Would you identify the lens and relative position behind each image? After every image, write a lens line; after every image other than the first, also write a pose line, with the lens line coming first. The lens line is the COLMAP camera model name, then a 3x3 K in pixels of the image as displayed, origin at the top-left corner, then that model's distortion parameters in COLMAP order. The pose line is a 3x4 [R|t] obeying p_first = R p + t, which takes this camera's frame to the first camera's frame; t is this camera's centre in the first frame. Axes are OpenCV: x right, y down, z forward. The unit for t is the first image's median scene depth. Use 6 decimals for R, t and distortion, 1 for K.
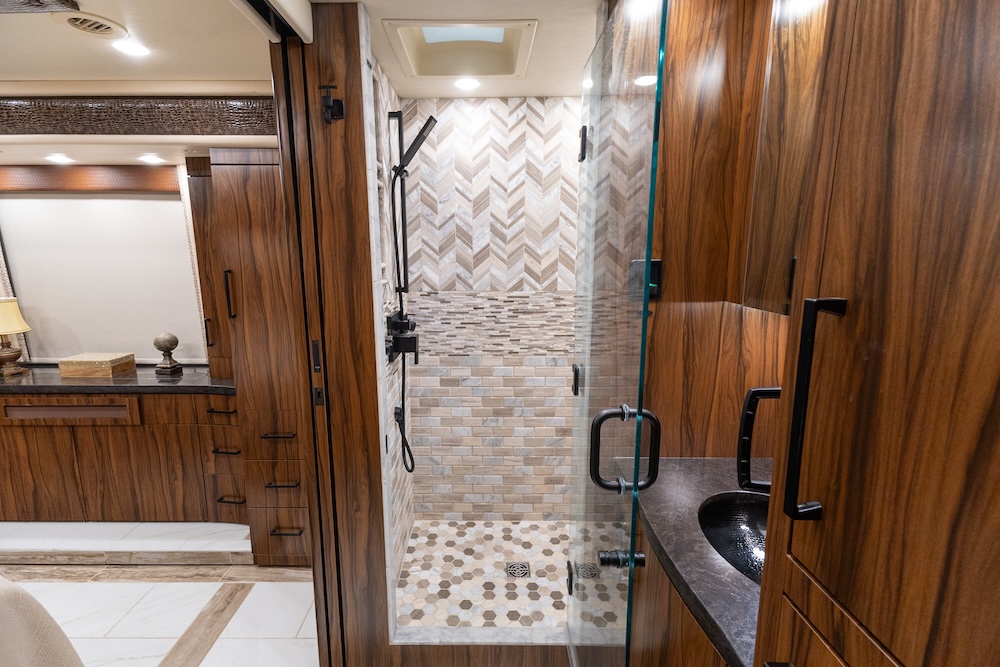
lens RADIAL K [[453.5, 0, 500.0], [0, 453.5, 333.5], [0, 0, 1]] dist [0.003671, -0.000635]
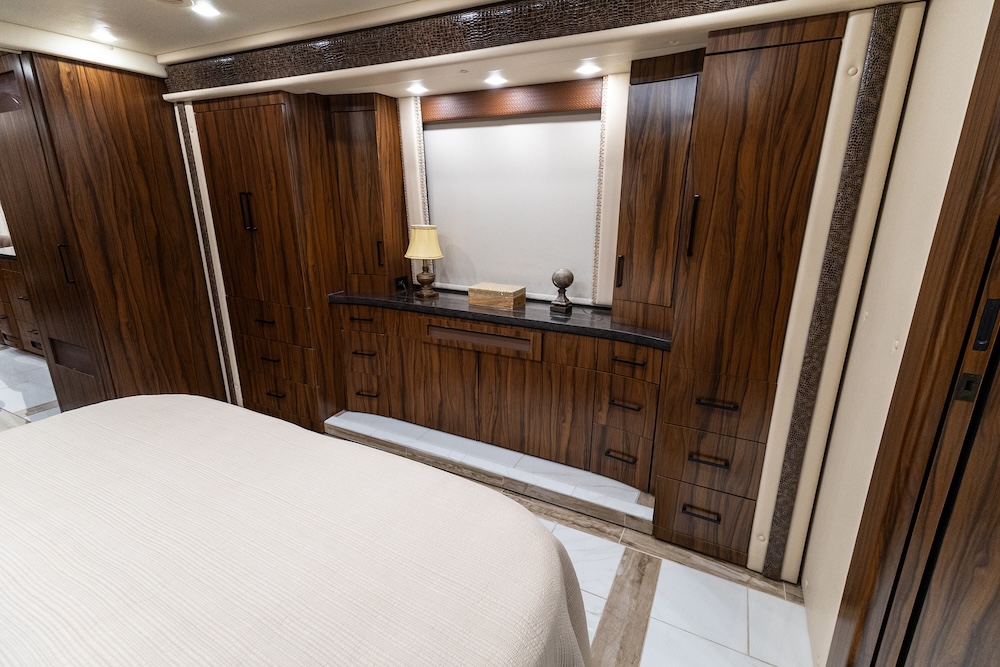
lens RADIAL K [[453.5, 0, 500.0], [0, 453.5, 333.5], [0, 0, 1]] dist [0.003671, -0.000635]
pose [[0.894318, 0.133038, -0.427195, -0.453268], [-0.086050, 0.988090, 0.127570, 0.024278], [0.439079, -0.077329, 0.895115, 0.090406]]
